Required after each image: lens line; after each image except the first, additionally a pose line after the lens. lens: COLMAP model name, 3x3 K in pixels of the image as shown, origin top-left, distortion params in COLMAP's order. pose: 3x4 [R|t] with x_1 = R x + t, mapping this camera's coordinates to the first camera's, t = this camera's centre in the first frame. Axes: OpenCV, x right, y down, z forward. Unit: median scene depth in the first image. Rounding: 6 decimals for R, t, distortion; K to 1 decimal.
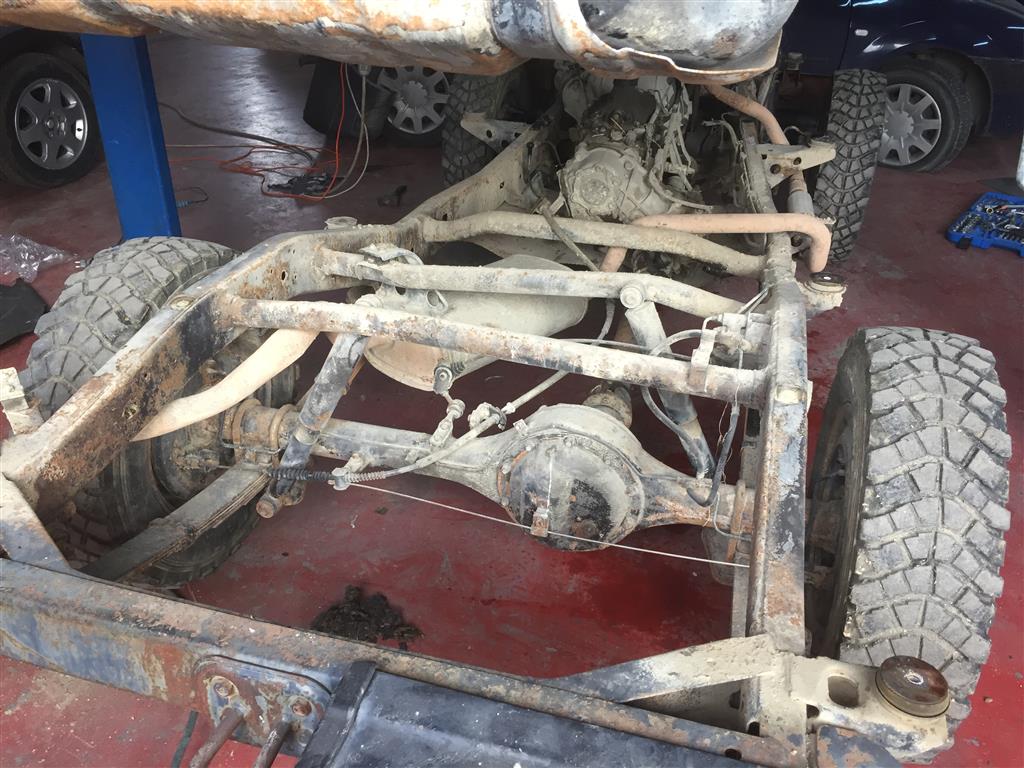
lens RADIAL K [[876.4, 0, 512.0], [0, 876.4, 384.0], [0, 0, 1]] dist [0.017432, 0.003632]
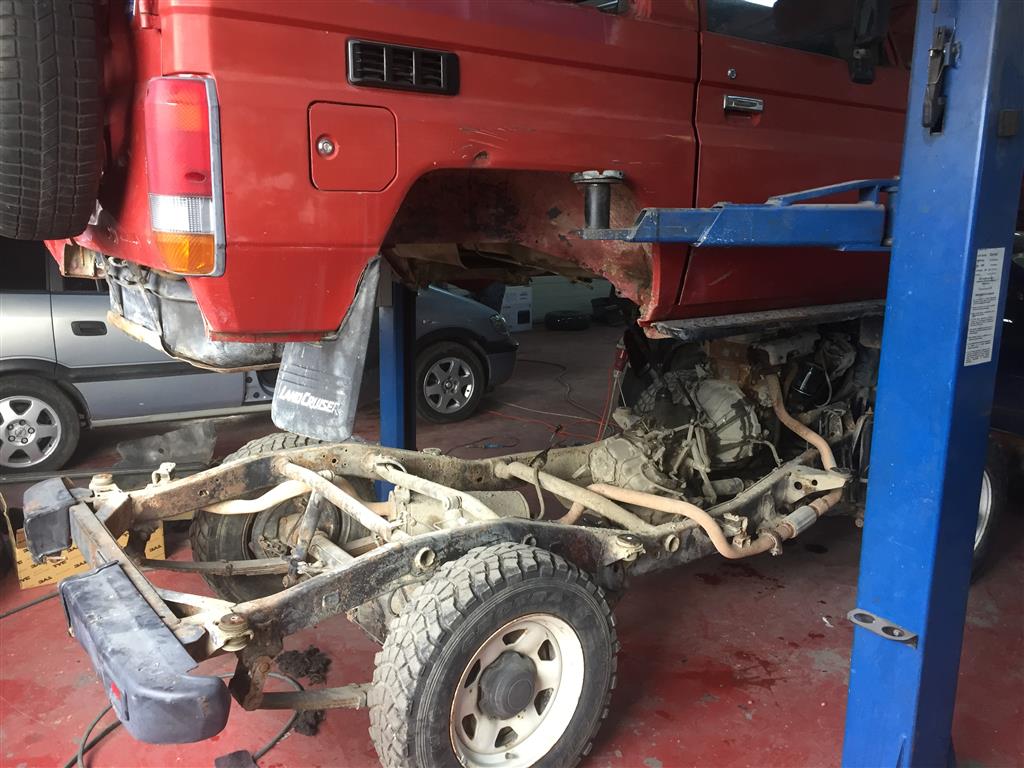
lens RADIAL K [[876.4, 0, 512.0], [0, 876.4, 384.0], [0, 0, 1]] dist [0.017432, 0.003632]
pose [[0.798551, 0.122778, -0.589272, 0.777782], [-0.306696, 0.925360, -0.222815, 0.017134], [0.517932, 0.358657, 0.776603, -0.216934]]
